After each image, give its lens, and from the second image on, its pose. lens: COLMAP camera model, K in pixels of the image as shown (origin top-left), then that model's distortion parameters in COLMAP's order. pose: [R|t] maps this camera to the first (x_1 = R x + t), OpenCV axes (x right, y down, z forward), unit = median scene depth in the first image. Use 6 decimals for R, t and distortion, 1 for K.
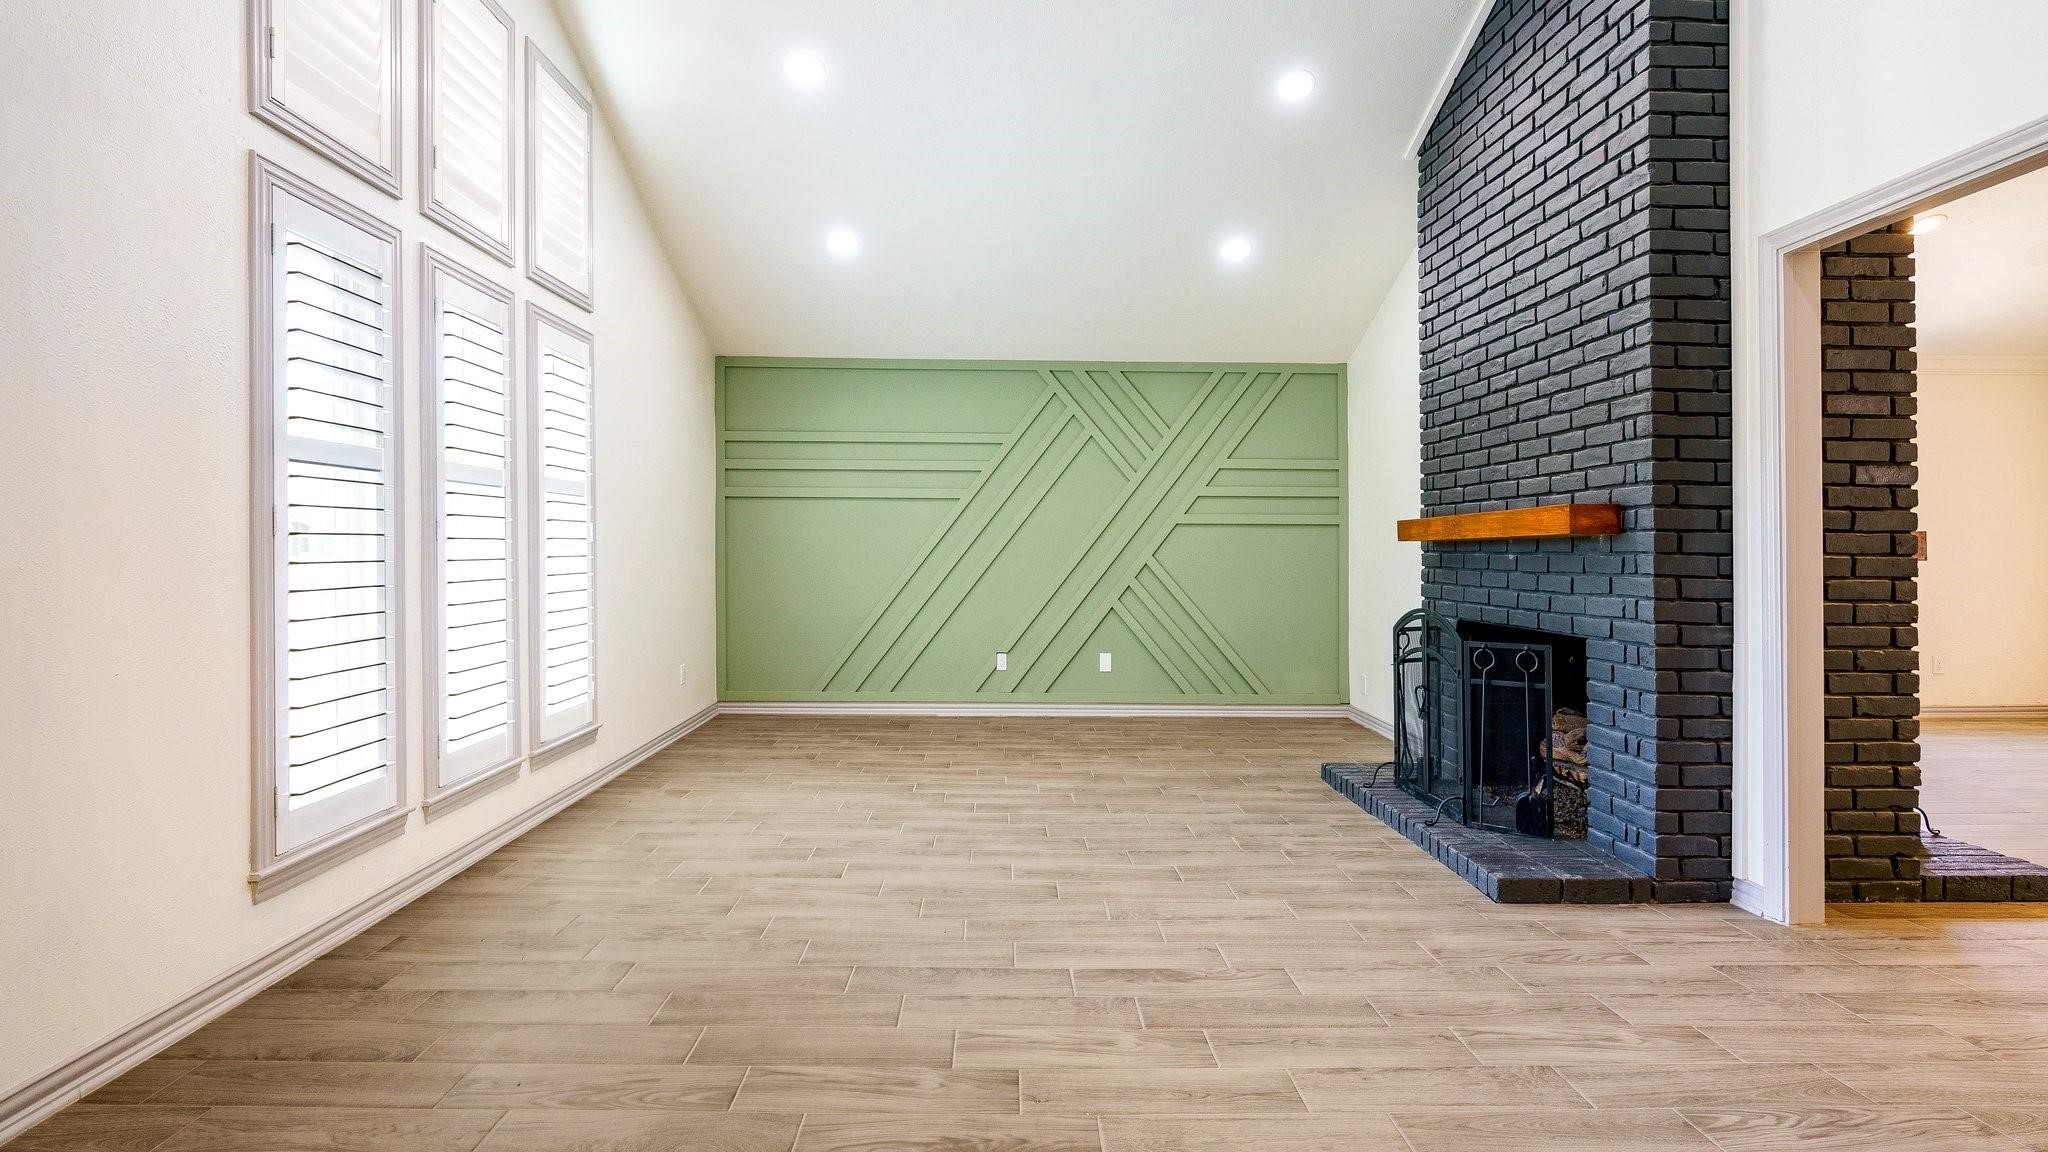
lens RADIAL K [[1028.2, 0, 1029.2], [0, 1028.2, 603.9], [0, 0, 1]] dist [-0.000382, -0.000480]
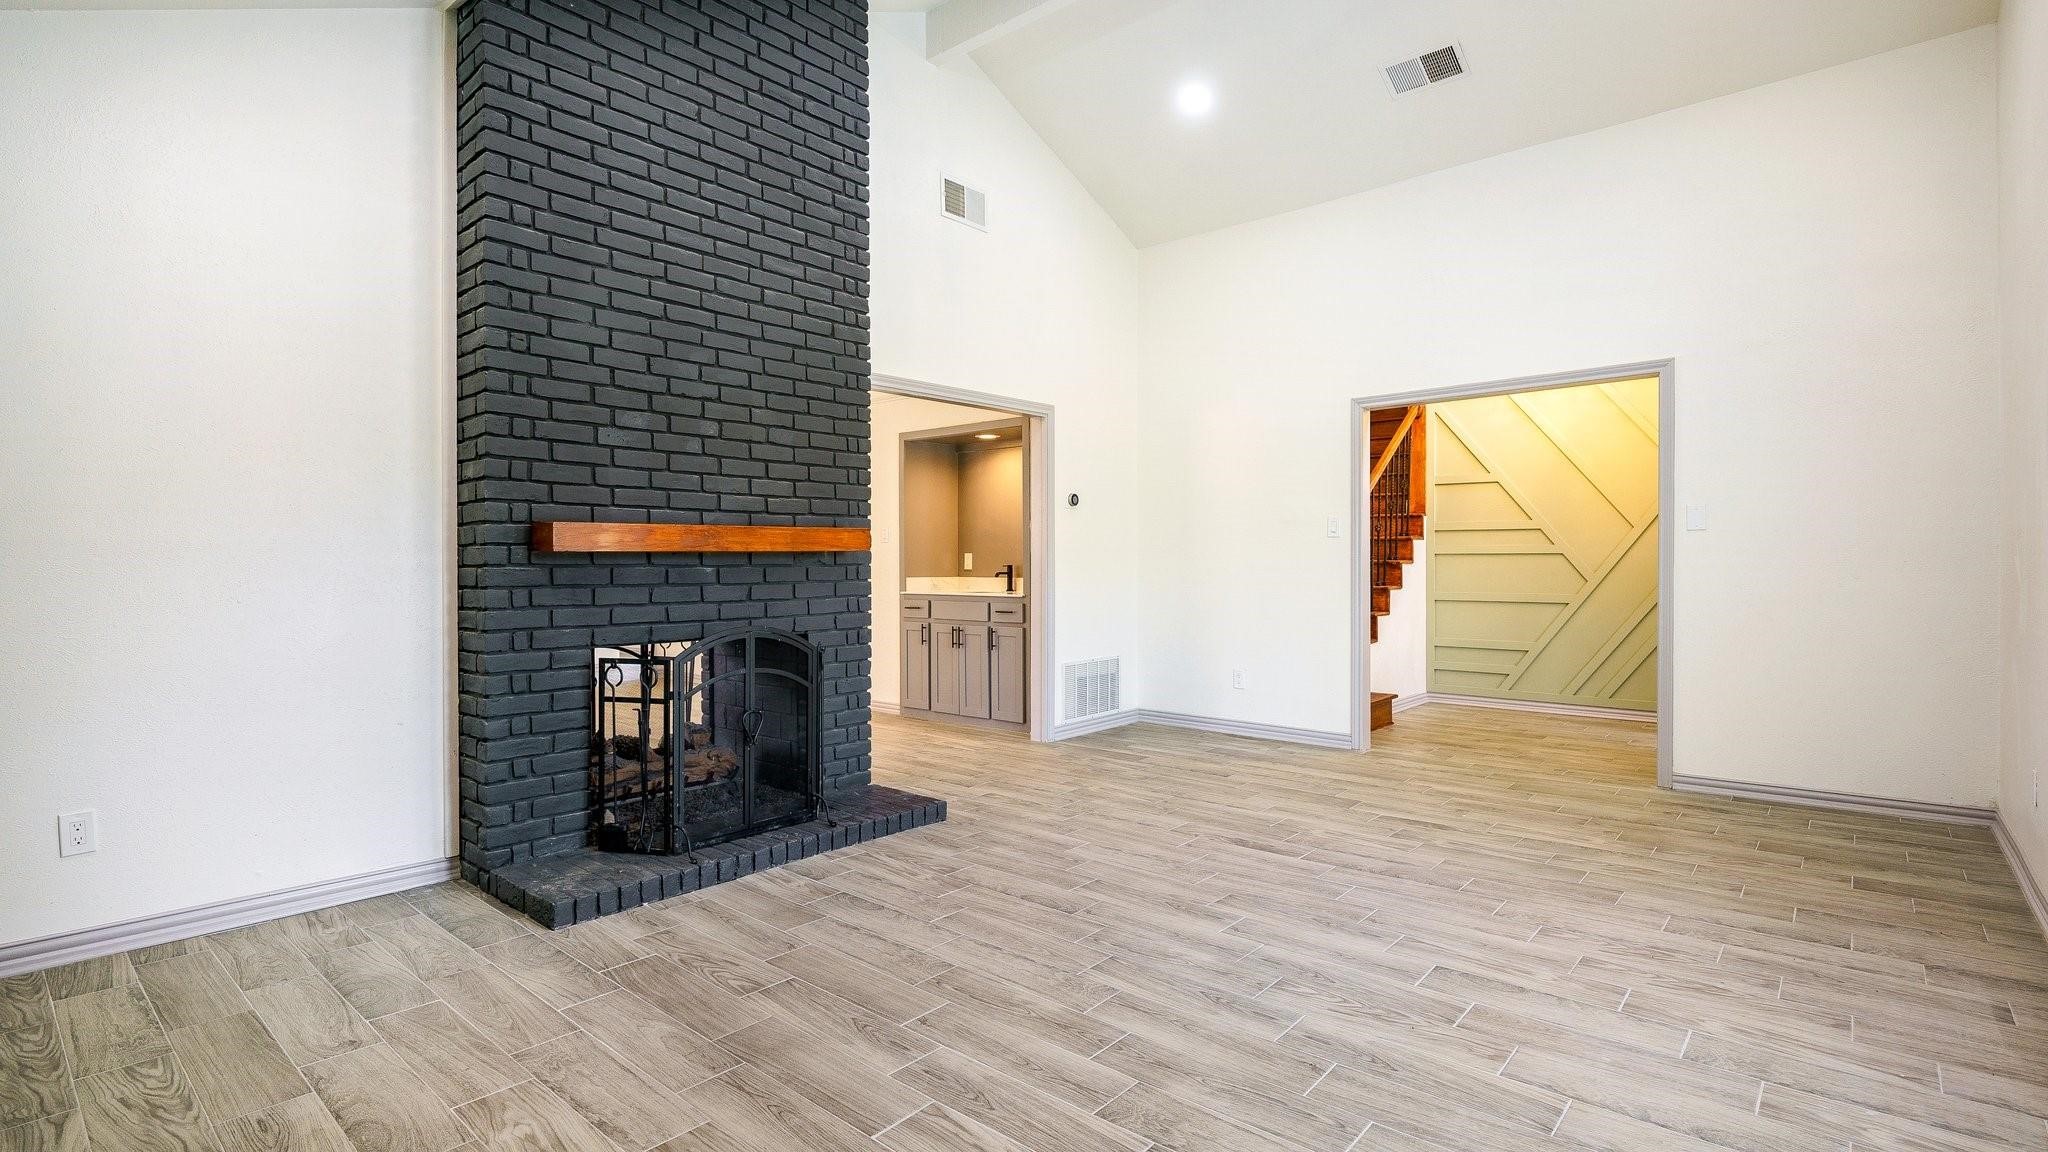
lens RADIAL K [[954.5, 0, 1007.1], [0, 954.5, 573.0], [0, 0, 1]] dist [-0.008519, -0.000218]
pose [[-0.732528, -0.009314, 0.680673, -0.446089], [0.033708, 0.998184, 0.049934, -0.094674], [-0.679902, 0.059522, -0.730884, 1.771202]]
